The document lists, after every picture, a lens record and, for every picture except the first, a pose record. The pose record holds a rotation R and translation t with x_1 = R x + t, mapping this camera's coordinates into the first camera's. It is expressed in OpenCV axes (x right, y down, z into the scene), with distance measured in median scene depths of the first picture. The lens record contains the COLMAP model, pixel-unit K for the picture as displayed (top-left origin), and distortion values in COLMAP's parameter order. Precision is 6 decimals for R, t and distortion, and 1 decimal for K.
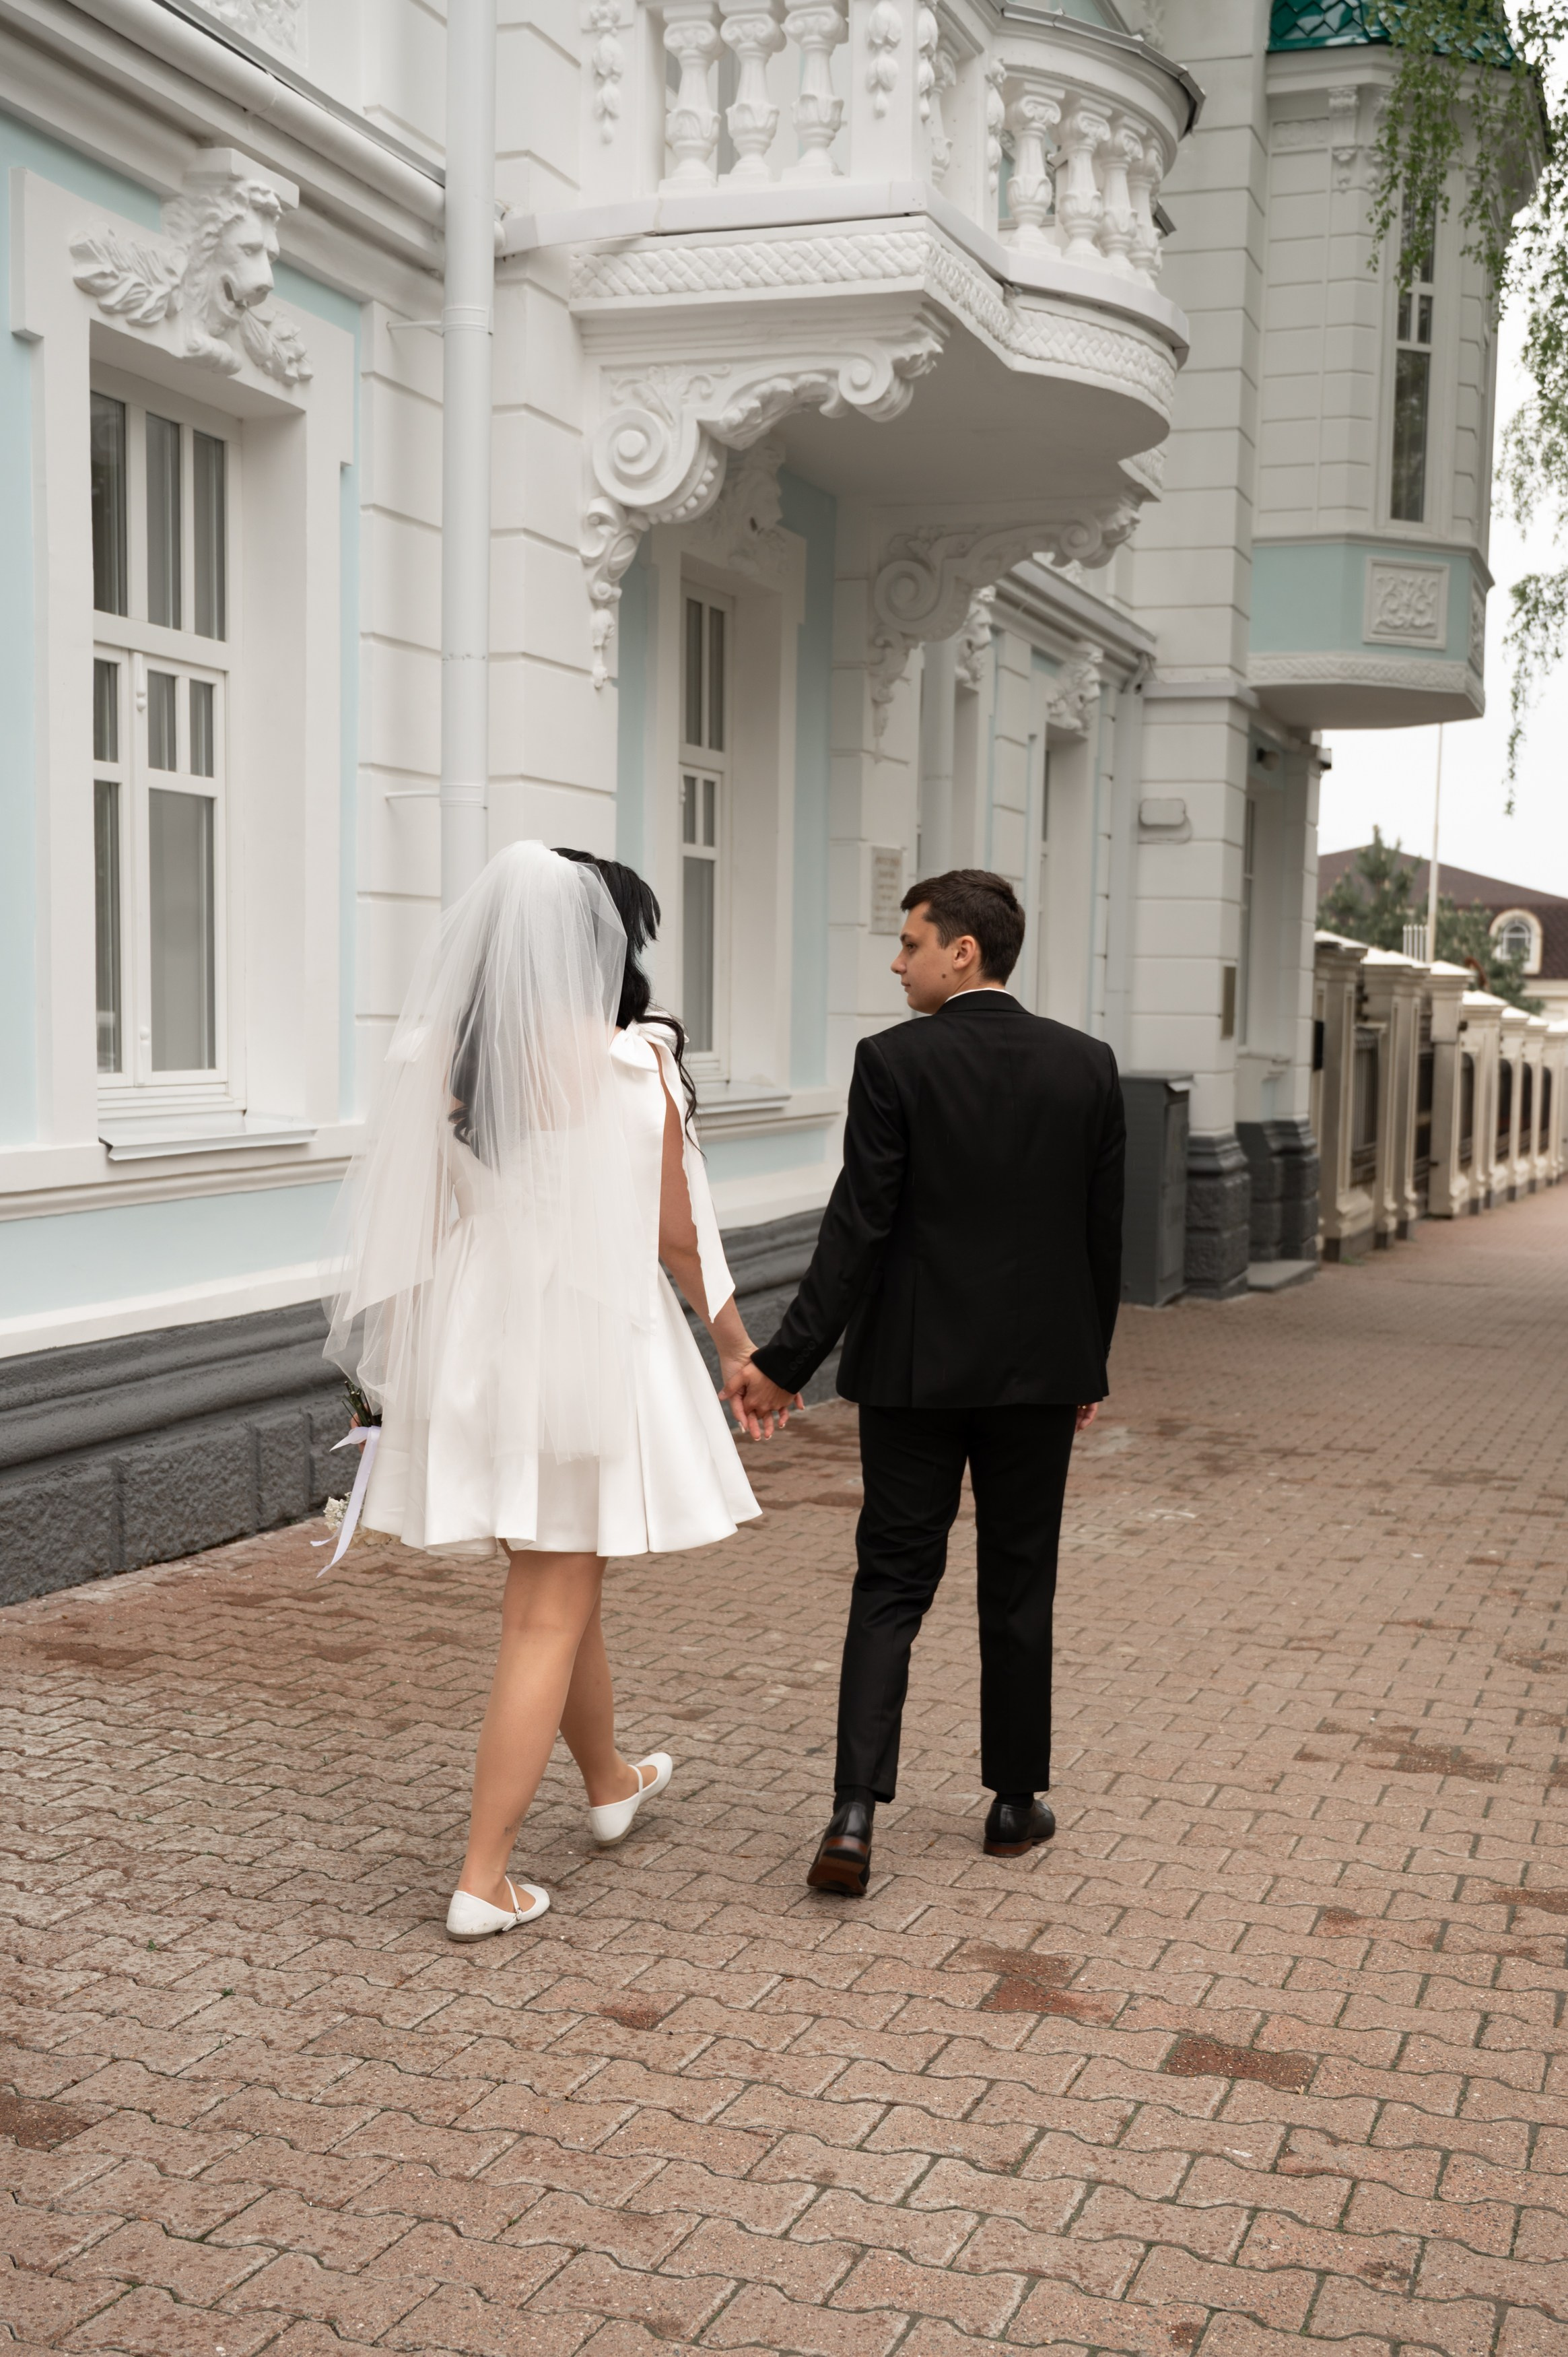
lens RADIAL K [[2707.8, 0, 824.6], [0, 2707.8, 1299.5], [0, 0, 1]] dist [0.007266, -0.003403]
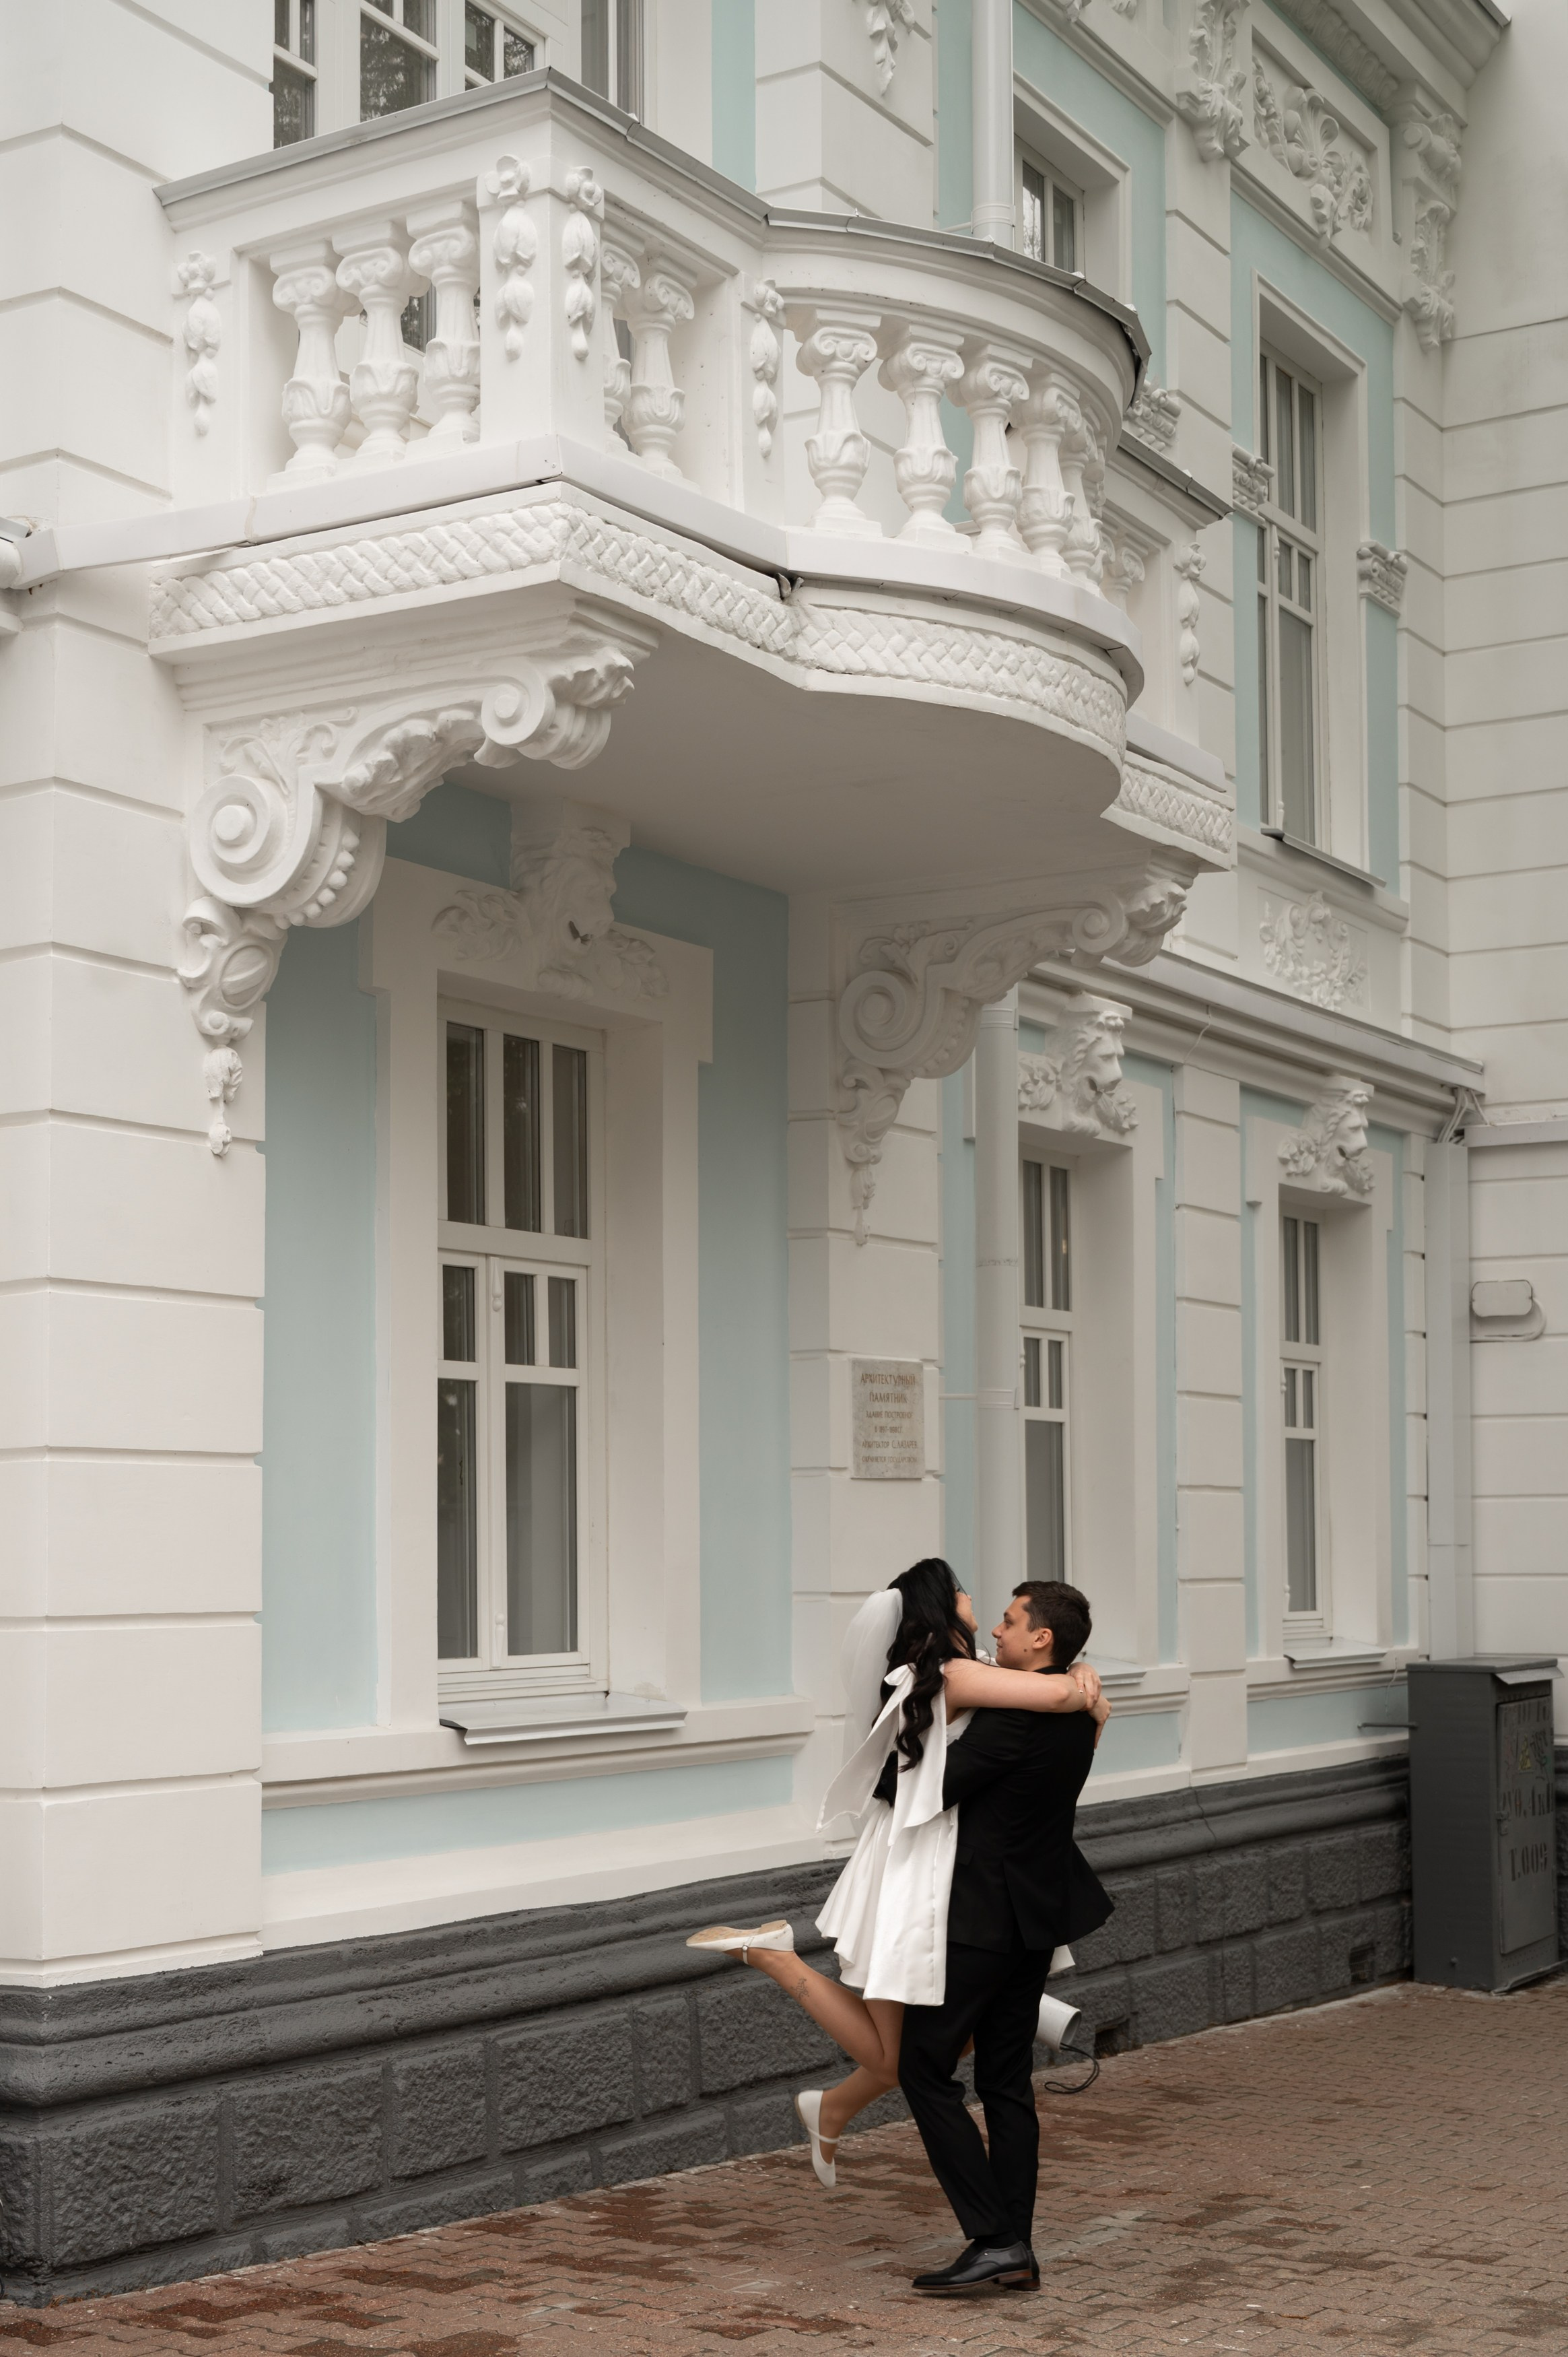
lens RADIAL K [[3328.8, 0, 778.3], [0, 3328.8, 1351.5], [0, 0, 1]] dist [-0.003653, 0.020021]
pose [[0.975792, -0.035630, -0.215780, 0.260988], [-0.002000, 0.985145, -0.171715, -0.024770], [0.218693, 0.167989, 0.961225, 0.204271]]
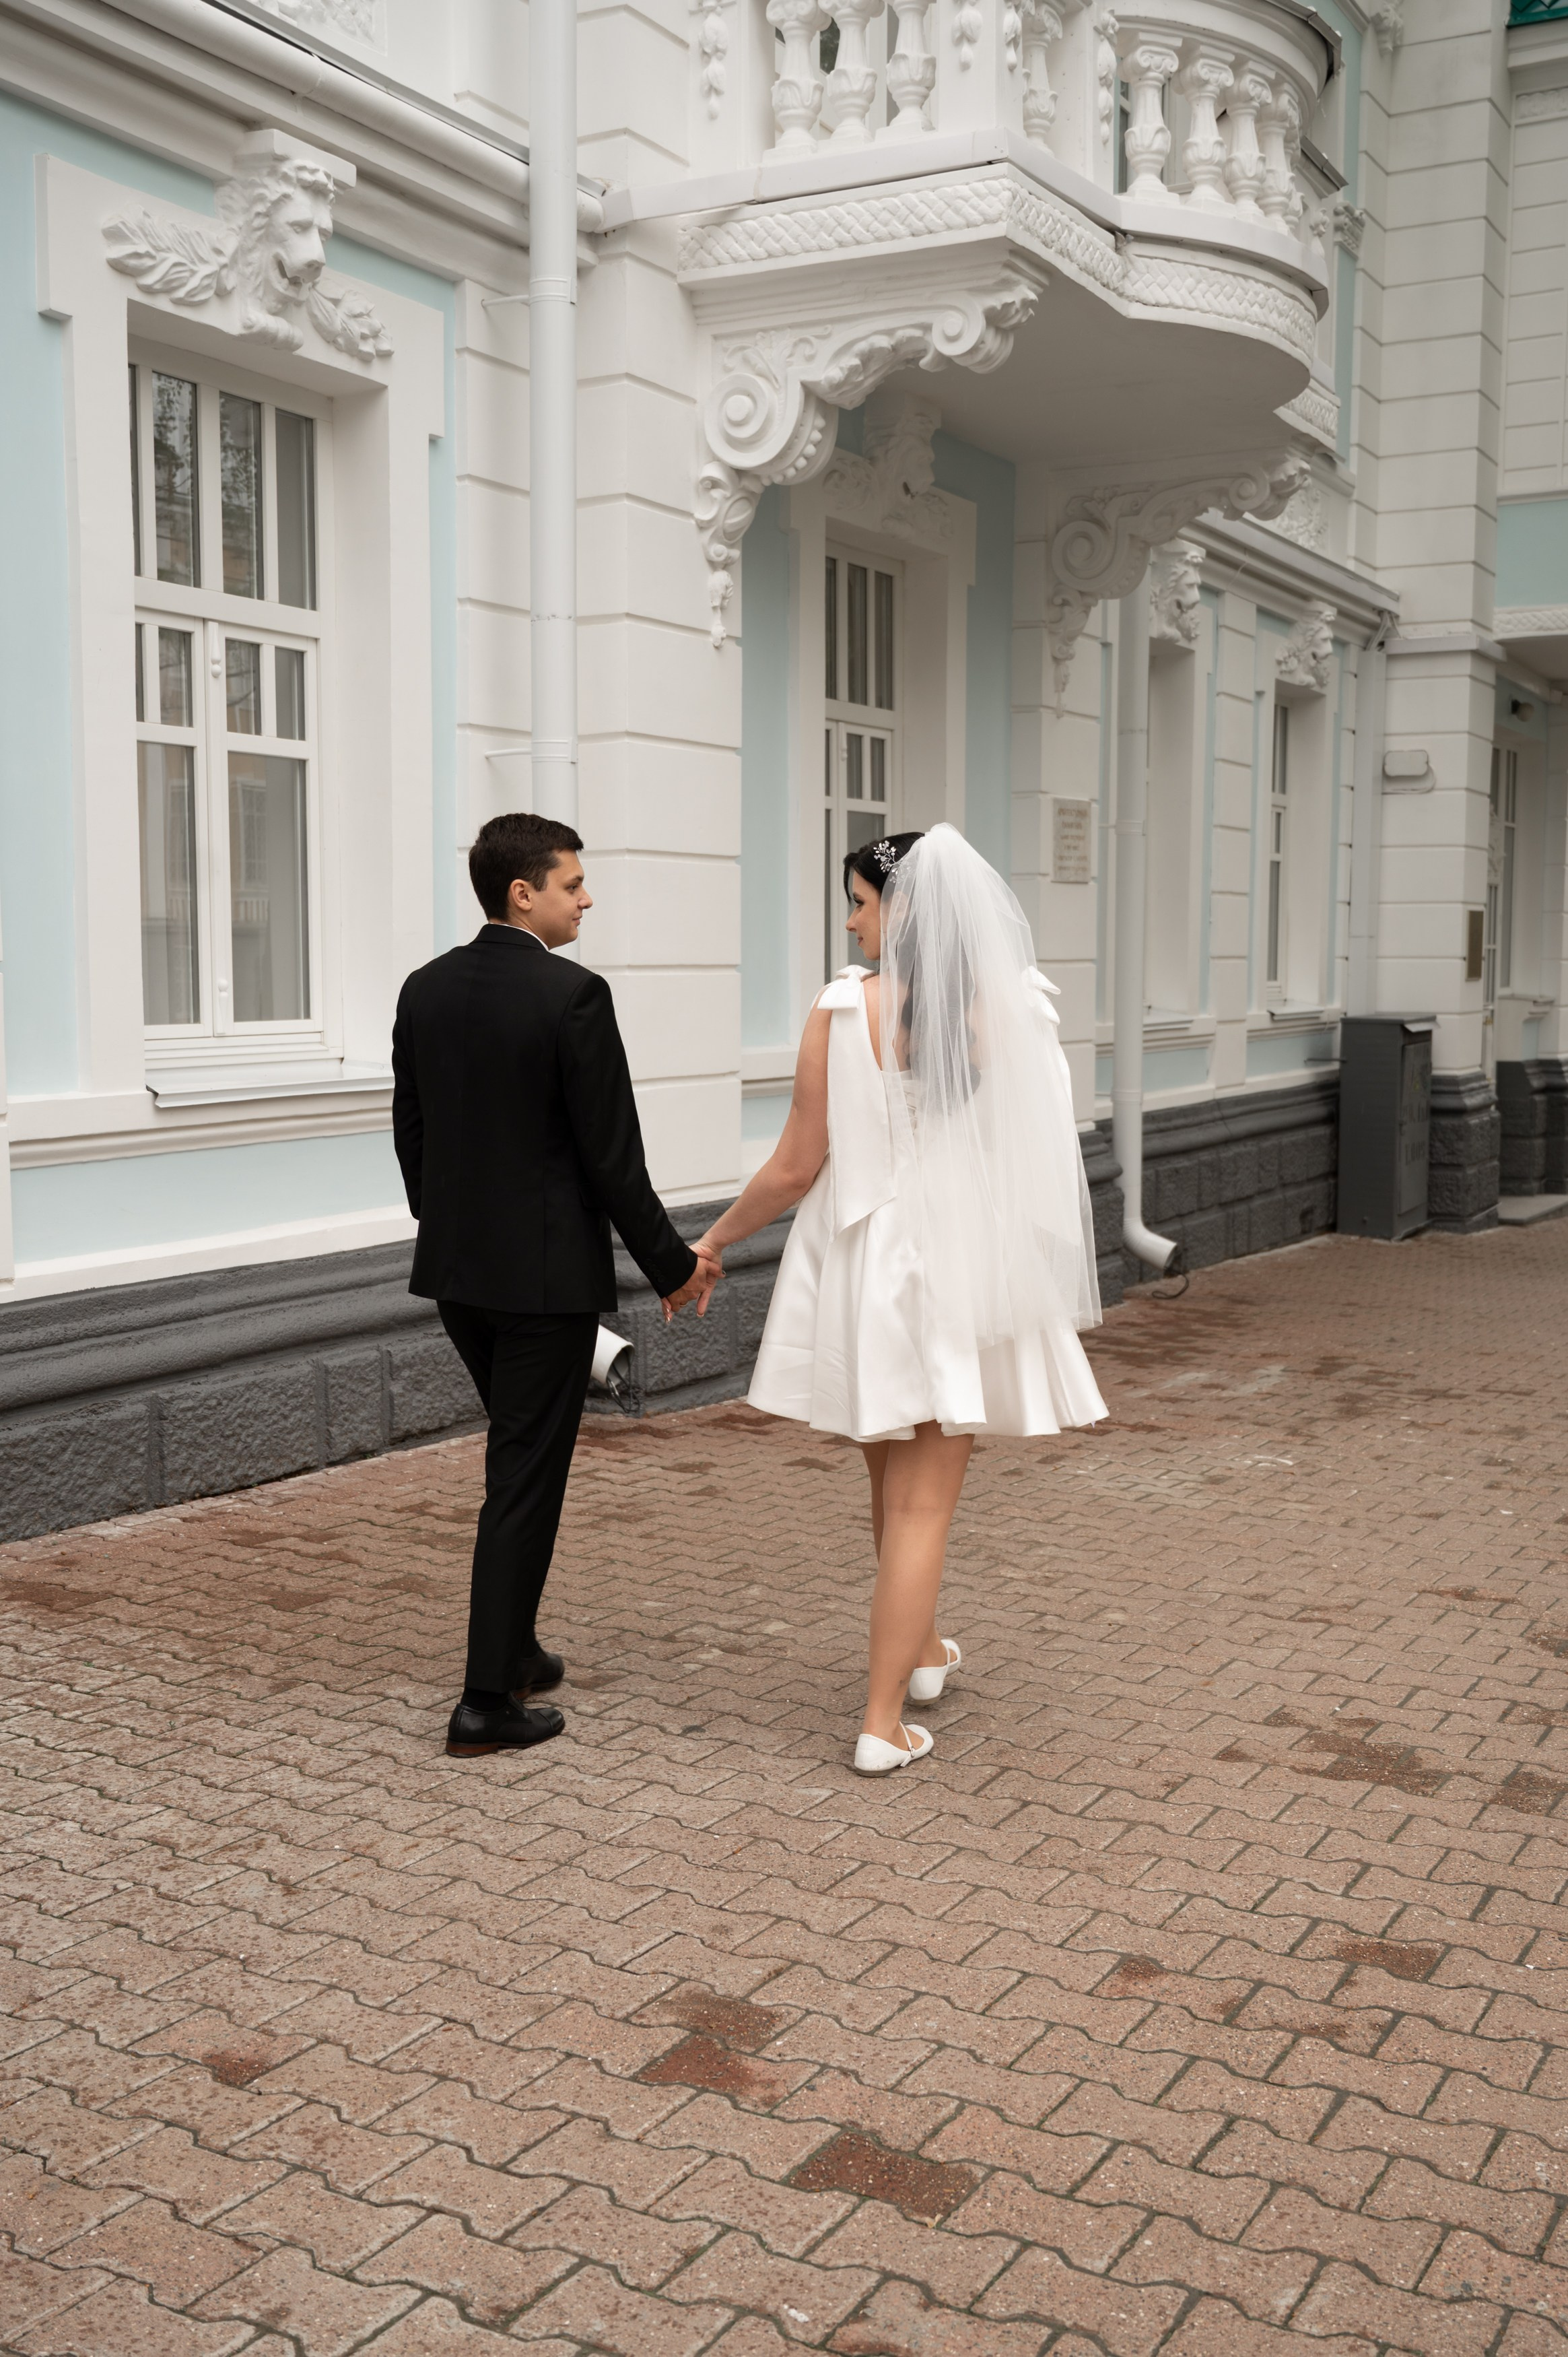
lens RADIAL K [[2410.1, 0, 797.2], [0, 2410.1, 1189.9], [0, 0, 1]] dist [0.002987, 0.004753]
pose [[0.985243, 0.000953, -0.171158, 0.109008], [-0.003341, 0.999901, -0.013665, -0.006483], [0.171128, 0.014035, 0.985149, 0.107141]]
